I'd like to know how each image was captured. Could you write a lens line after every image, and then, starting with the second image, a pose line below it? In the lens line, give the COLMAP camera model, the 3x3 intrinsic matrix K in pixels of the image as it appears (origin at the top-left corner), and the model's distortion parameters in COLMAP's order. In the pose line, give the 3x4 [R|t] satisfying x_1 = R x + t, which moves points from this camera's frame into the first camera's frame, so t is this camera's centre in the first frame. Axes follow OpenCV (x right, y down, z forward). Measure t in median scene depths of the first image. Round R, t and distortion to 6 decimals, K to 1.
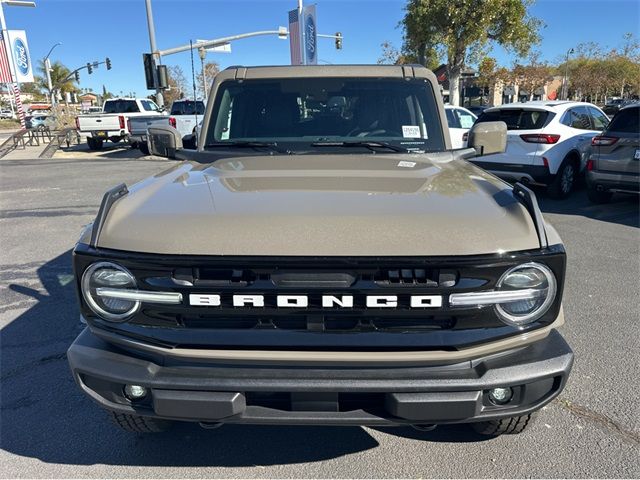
lens RADIAL K [[530.5, 0, 315.7], [0, 530.5, 264.7], [0, 0, 1]] dist [0.033399, -0.000670]
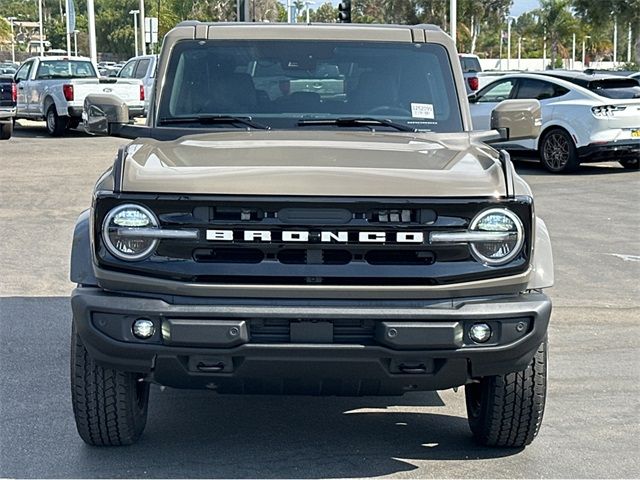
lens RADIAL K [[1484.2, 0, 320.0], [0, 1484.2, 240.0], [0, 0, 1]] dist [-0.001541, 0.093436]
pose [[0.998463, 0.015731, 0.053148, -0.161320], [-0.005918, 0.983654, -0.179972, 0.654374], [-0.055110, 0.179381, 0.982235, -2.170151]]
